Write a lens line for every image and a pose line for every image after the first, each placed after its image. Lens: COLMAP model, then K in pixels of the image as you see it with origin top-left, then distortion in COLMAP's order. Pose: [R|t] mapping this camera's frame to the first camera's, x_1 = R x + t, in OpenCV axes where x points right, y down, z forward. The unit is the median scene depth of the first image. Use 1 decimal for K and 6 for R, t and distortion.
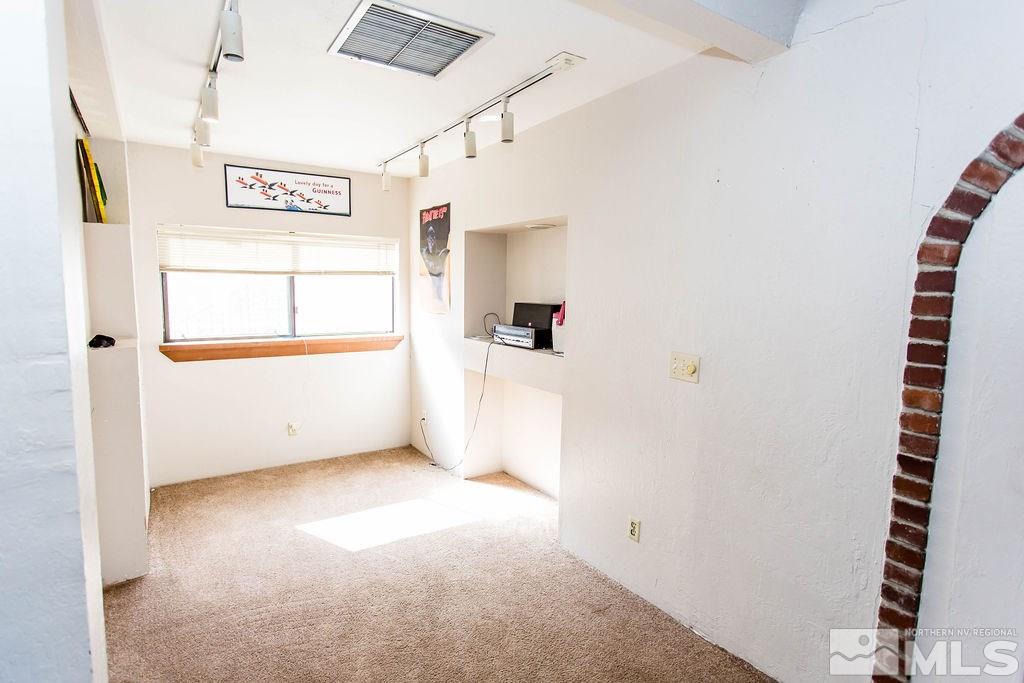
lens RADIAL K [[524.3, 0, 510.3], [0, 524.3, 336.3], [0, 0, 1]] dist [-0.013256, -0.000495]
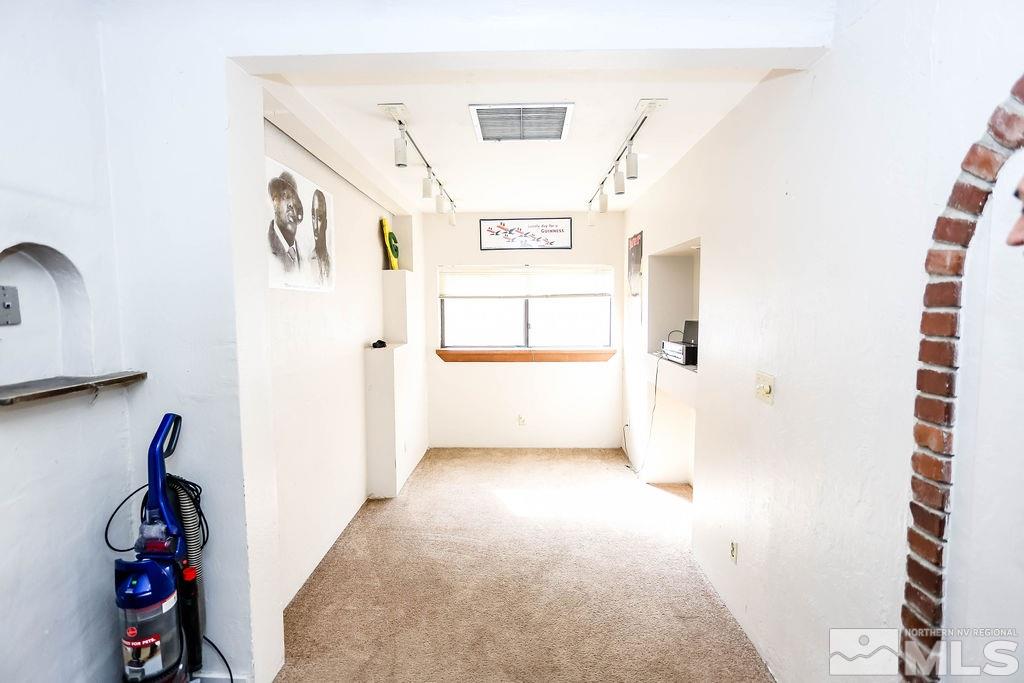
lens RADIAL K [[499.1, 0, 511.1], [0, 499.1, 338.3], [0, 0, 1]] dist [0.002214, 0.002502]
pose [[0.818445, 0.021578, -0.574180, 0.360714], [-0.037889, 0.999146, -0.016460, 0.001042], [0.573335, 0.035227, 0.818564, -0.019957]]
